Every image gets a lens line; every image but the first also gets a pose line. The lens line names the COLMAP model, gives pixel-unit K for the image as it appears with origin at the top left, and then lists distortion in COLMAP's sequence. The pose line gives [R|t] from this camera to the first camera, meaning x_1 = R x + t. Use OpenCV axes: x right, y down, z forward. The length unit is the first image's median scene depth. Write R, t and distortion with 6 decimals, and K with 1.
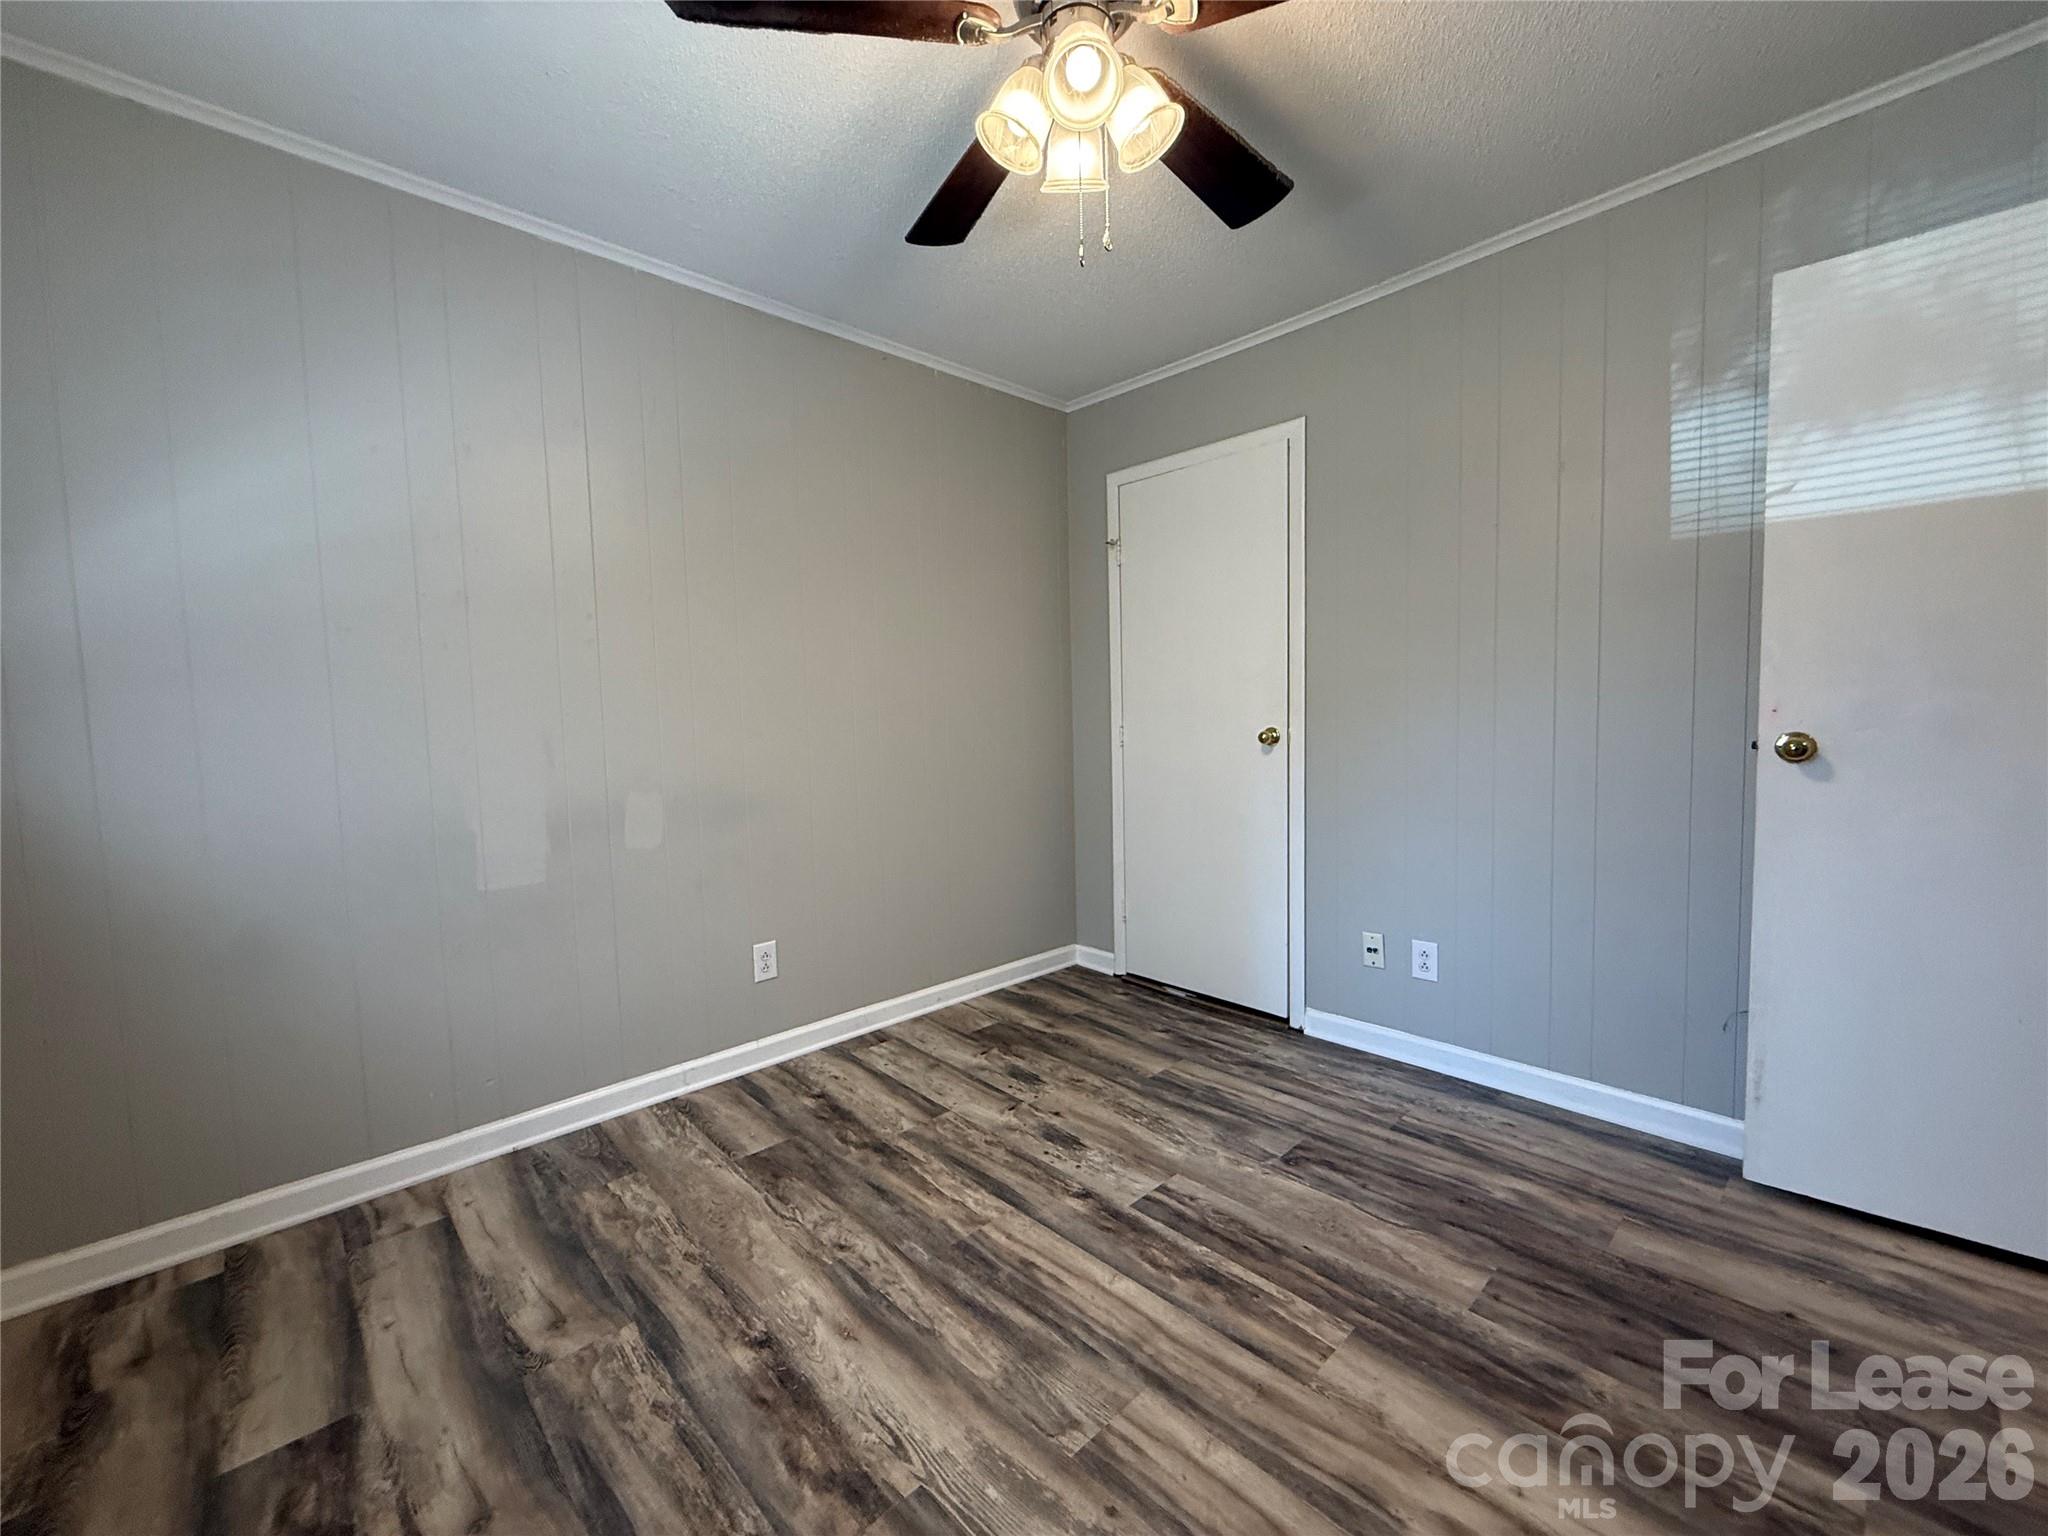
lens RADIAL K [[823.0, 0, 1027.0], [0, 823.0, 768.5], [0, 0, 1]] dist [0.002347, -0.000315]
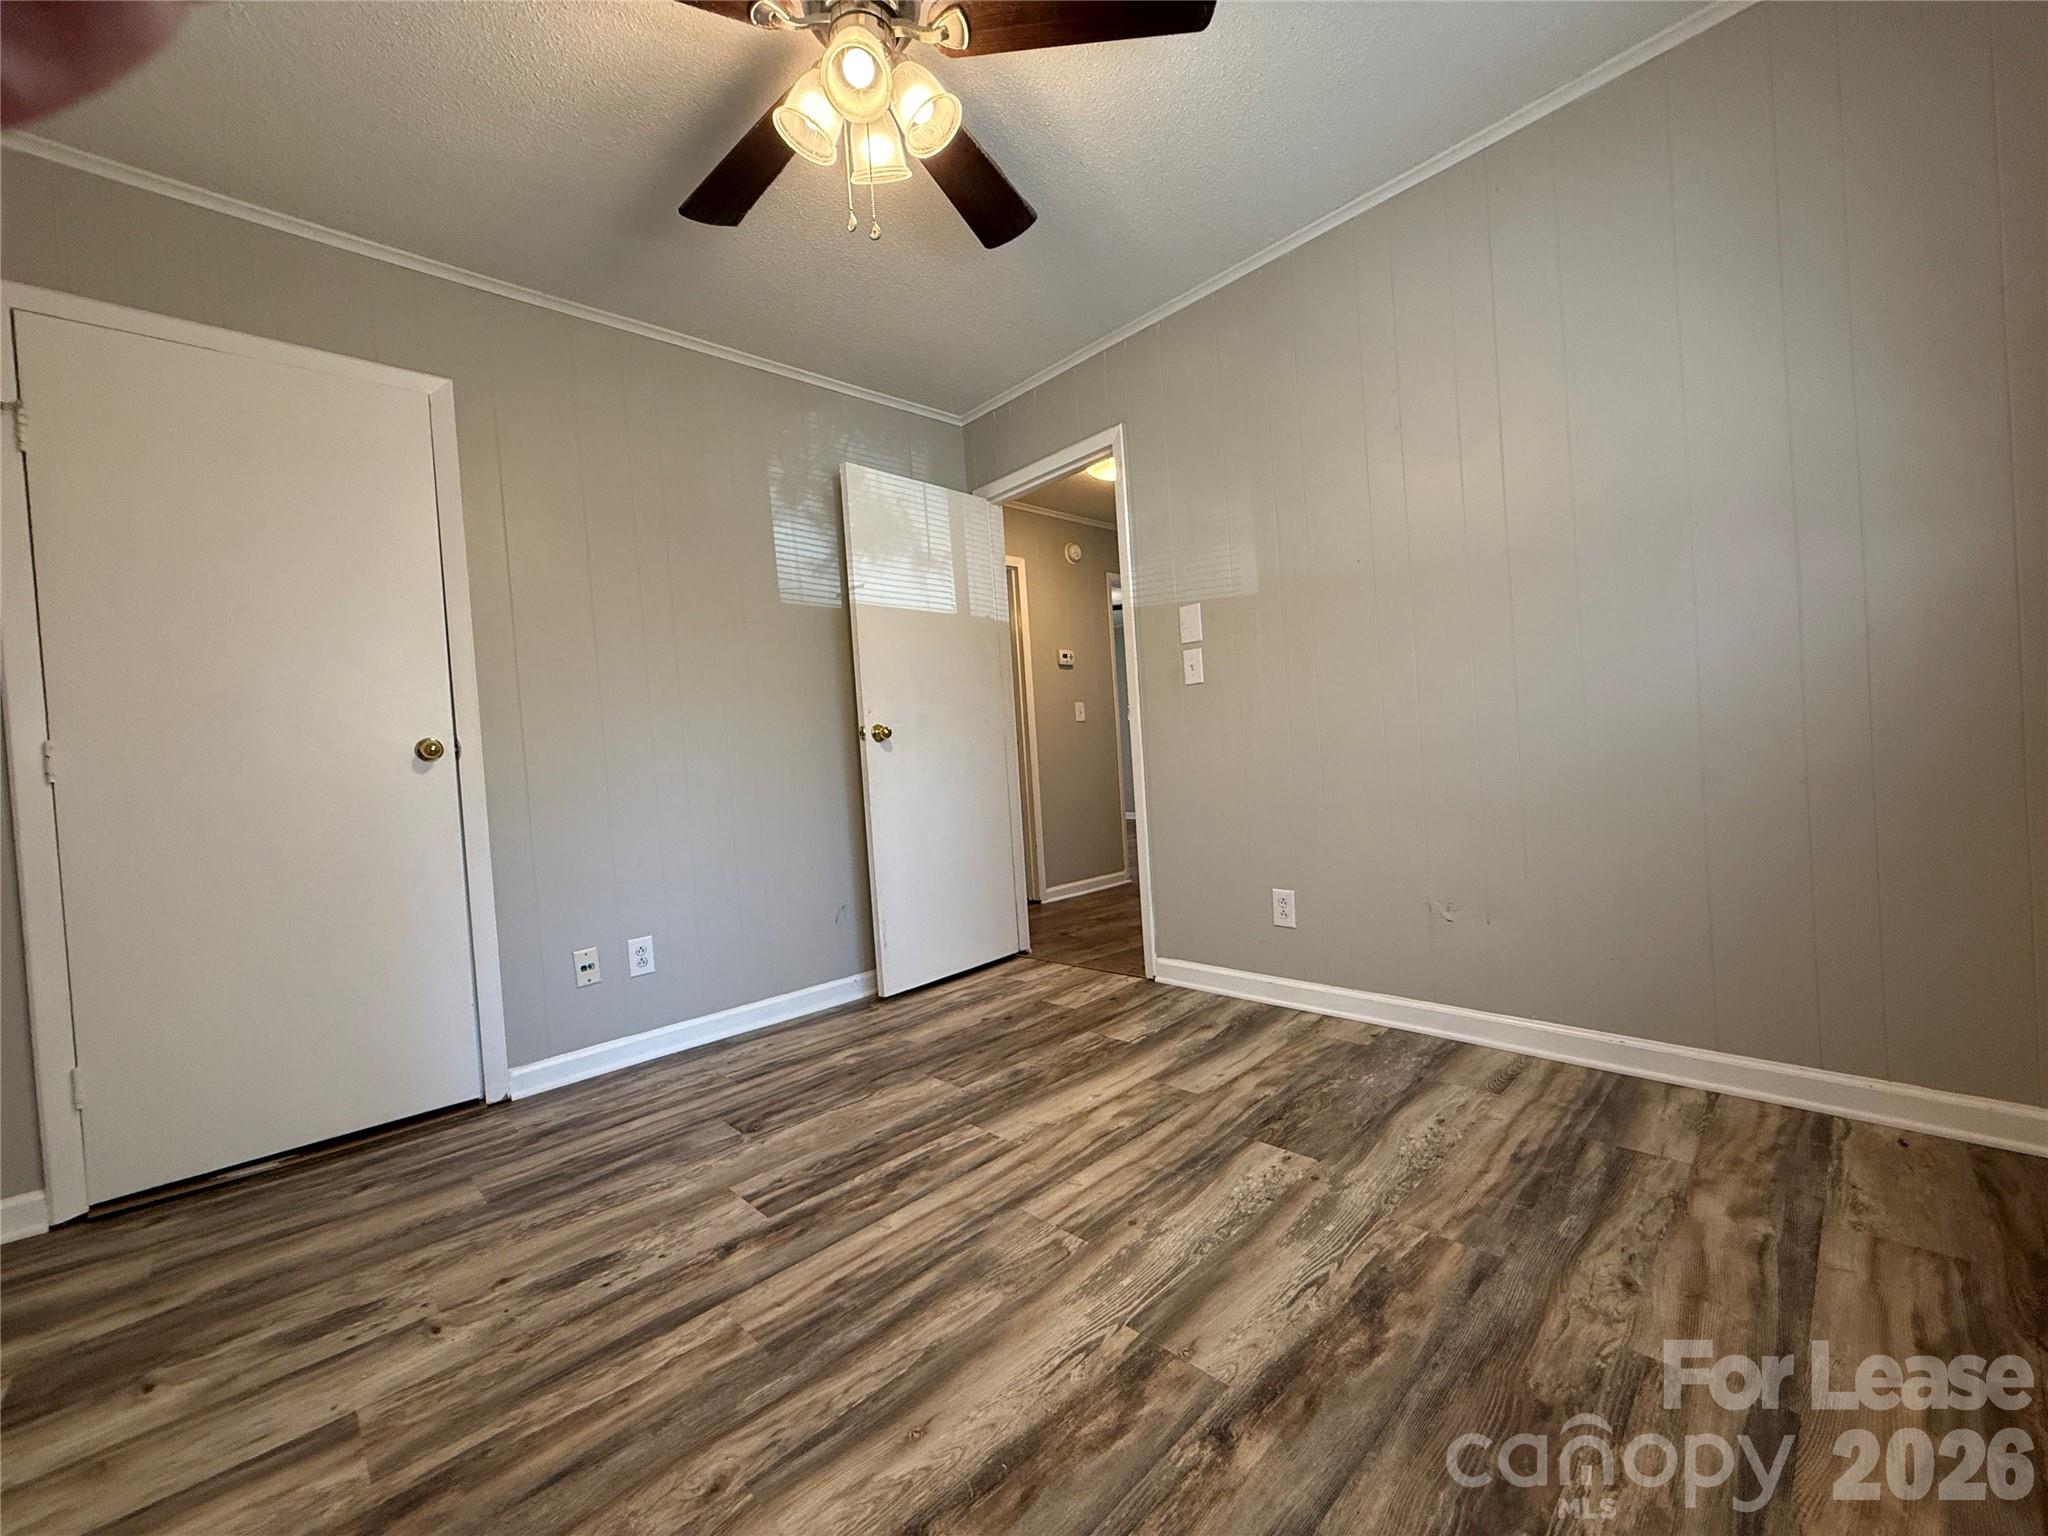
lens RADIAL K [[823.0, 0, 1027.0], [0, 823.0, 768.5], [0, 0, 1]] dist [0.002347, -0.000315]
pose [[-0.001082, 0.006195, 0.999980, -0.794976], [0.135736, 0.990727, -0.005991, 0.099549], [-0.990744, 0.135727, -0.001913, 0.687730]]
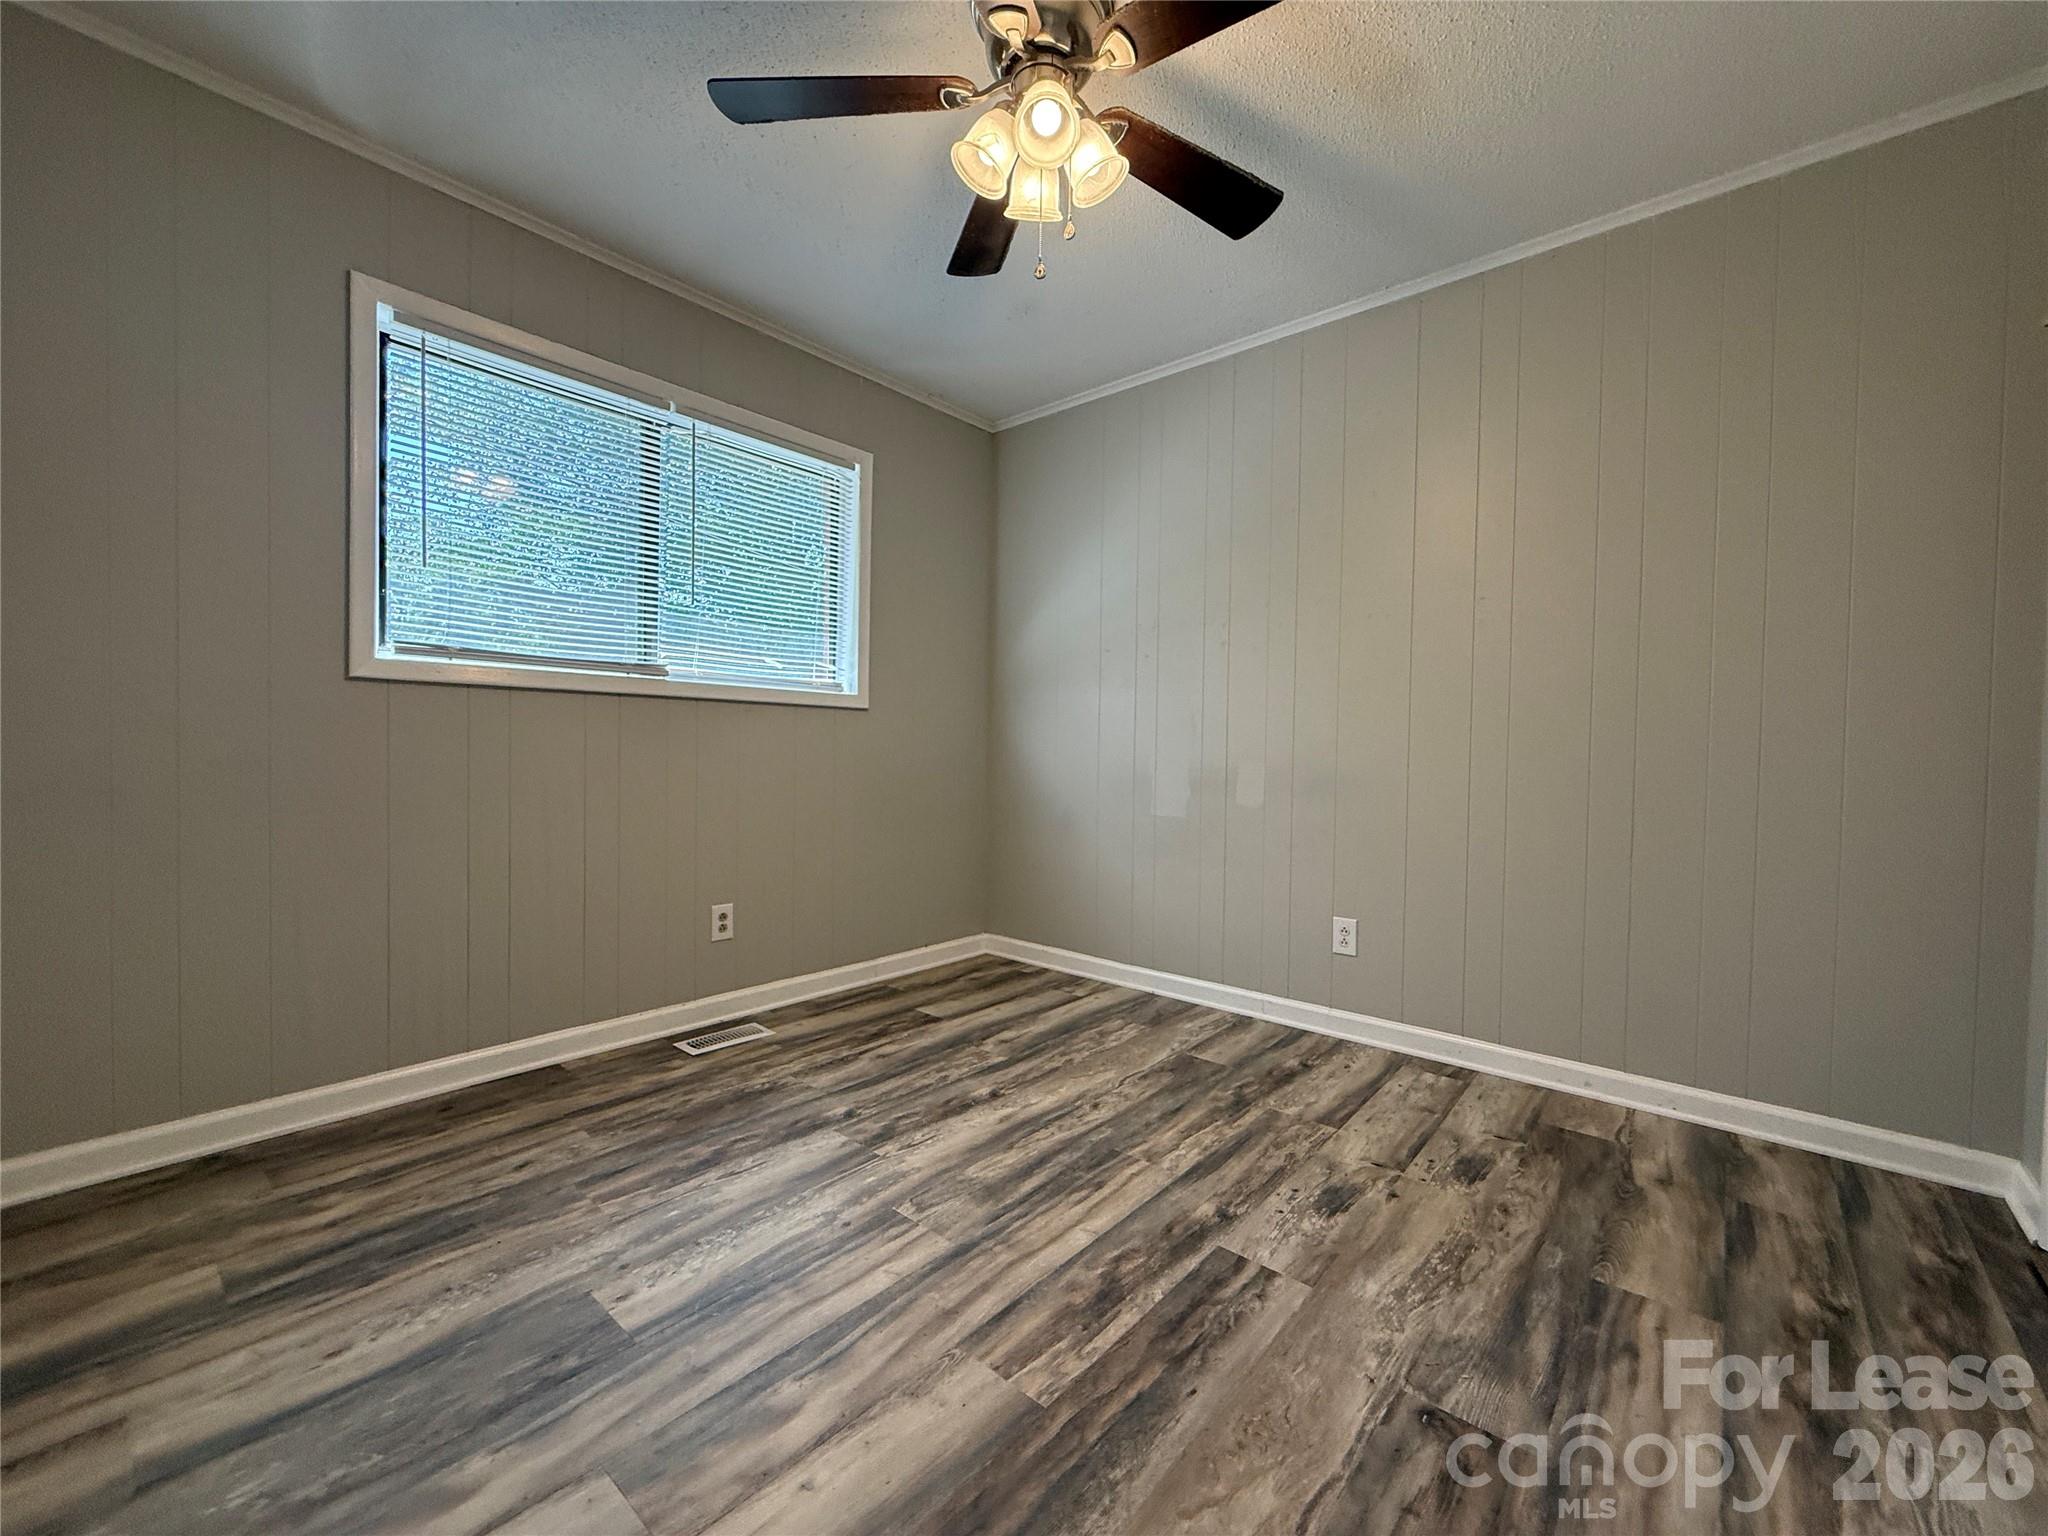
lens RADIAL K [[823.0, 0, 1027.0], [0, 823.0, 768.5], [0, 0, 1]] dist [0.002347, -0.000315]
pose [[0.098580, 0.048428, -0.993950, 0.960691], [-0.085968, 0.995496, 0.039977, 0.026336], [0.991409, 0.081507, 0.102299, 0.704534]]
